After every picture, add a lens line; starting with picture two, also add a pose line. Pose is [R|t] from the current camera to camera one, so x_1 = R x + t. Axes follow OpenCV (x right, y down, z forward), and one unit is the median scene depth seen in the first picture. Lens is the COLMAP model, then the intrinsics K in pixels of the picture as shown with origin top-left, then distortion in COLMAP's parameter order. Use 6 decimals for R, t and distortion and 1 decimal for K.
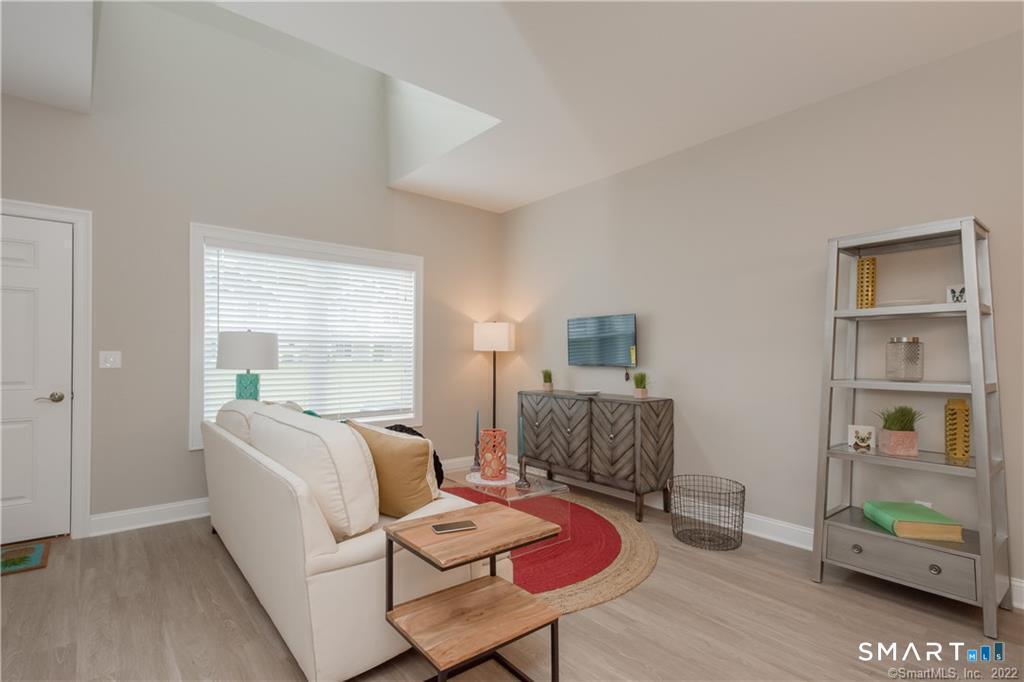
lens RADIAL K [[525.4, 0, 510.7], [0, 525.4, 352.3], [0, 0, 1]] dist [0.034530, 0.000151]
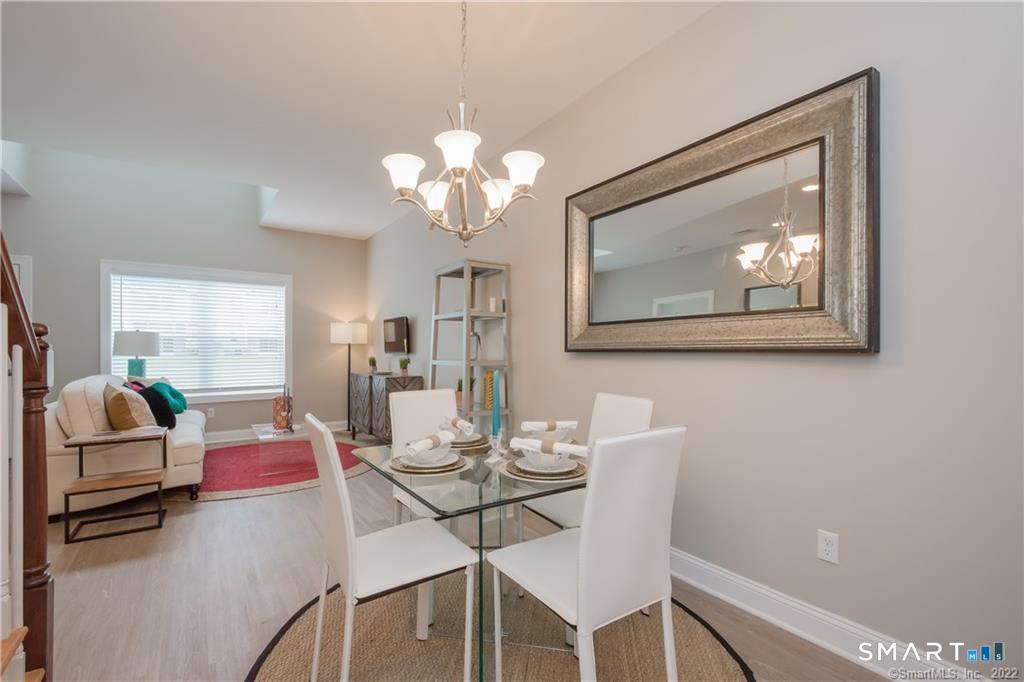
lens RADIAL K [[464.9, 0, 492.8], [0, 464.9, 347.1], [0, 0, 1]] dist [-0.000871, -0.000591]
pose [[0.996385, -0.003593, -0.084881, 0.609958], [0.003776, 0.999991, 0.001988, 0.007458], [0.084873, -0.002302, 0.996389, -0.220642]]
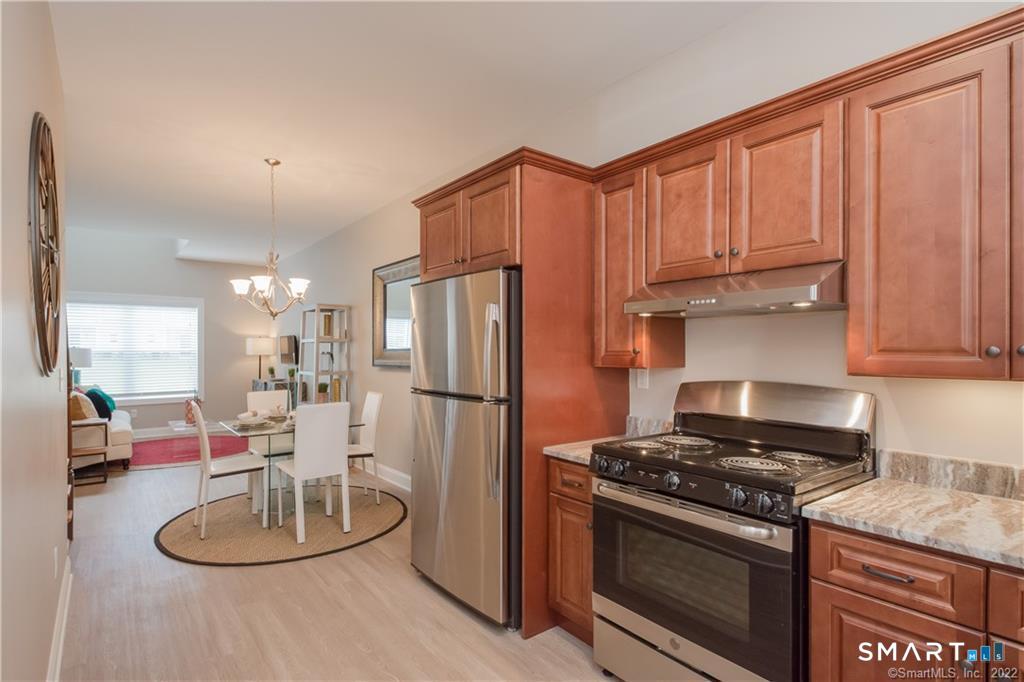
lens RADIAL K [[503.2, 0, 475.8], [0, 503.2, 345.2], [0, 0, 1]] dist [-0.002483, -0.000711]
pose [[0.999803, -0.008003, -0.018170, 0.943356], [0.007928, 0.999960, -0.004153, -0.028595], [0.018203, 0.004008, 0.999826, -0.734472]]
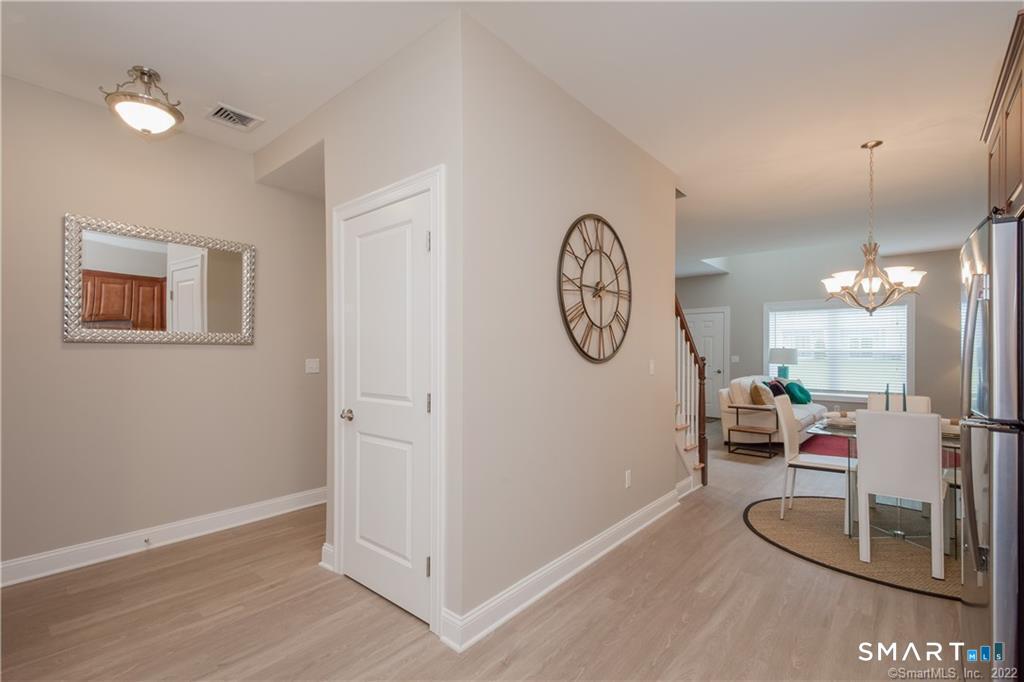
lens RADIAL K [[464.9, 0, 492.8], [0, 464.9, 347.1], [0, 0, 1]] dist [-0.000871, -0.000591]
pose [[0.187003, -0.008976, -0.982318, 1.212461], [-0.001699, 0.999954, -0.009461, -0.021418], [0.982358, 0.003439, 0.186979, -0.589126]]
